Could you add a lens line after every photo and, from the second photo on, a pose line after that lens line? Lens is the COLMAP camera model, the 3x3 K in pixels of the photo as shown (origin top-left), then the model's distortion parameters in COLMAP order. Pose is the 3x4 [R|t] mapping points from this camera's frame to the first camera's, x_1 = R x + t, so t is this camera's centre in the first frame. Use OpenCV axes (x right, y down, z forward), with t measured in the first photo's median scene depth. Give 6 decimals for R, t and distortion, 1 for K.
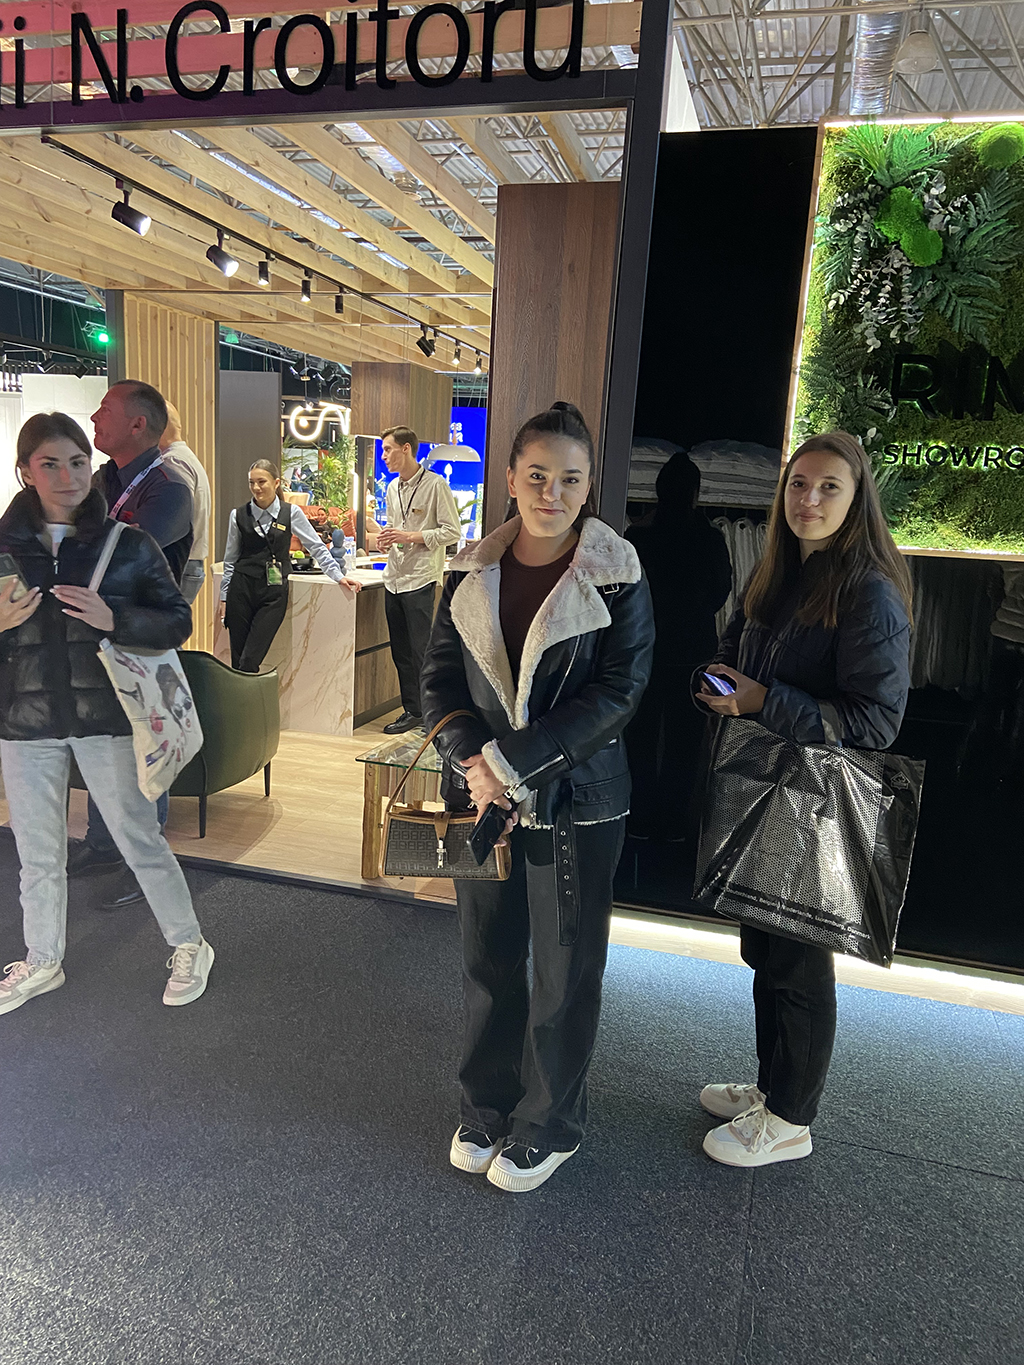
lens RADIAL K [[1048.1, 0, 490.8], [0, 1048.1, 676.5], [0, 0, 1]] dist [0.118299, -0.159350]
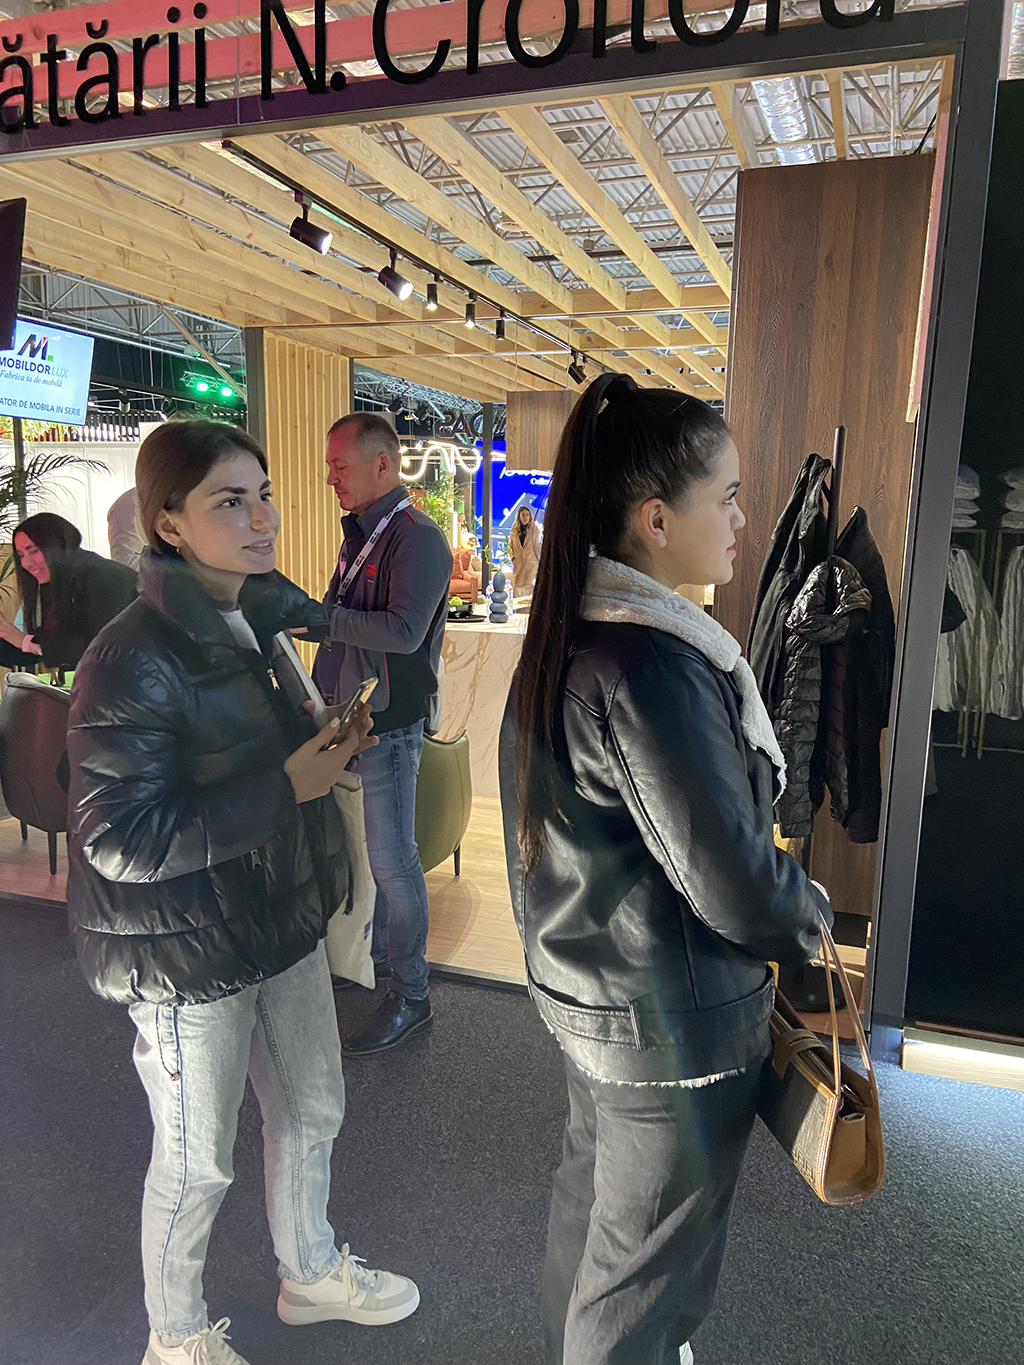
lens RADIAL K [[1048.3, 0, 512.0], [0, 1048.3, 682.5], [0, 0, 1]] dist [0.120192, -0.157034]
pose [[0.998146, -0.026000, -0.055036, -0.112469], [0.024557, 0.999341, -0.026726, -0.024690], [0.055694, 0.025325, 0.998127, 0.113994]]
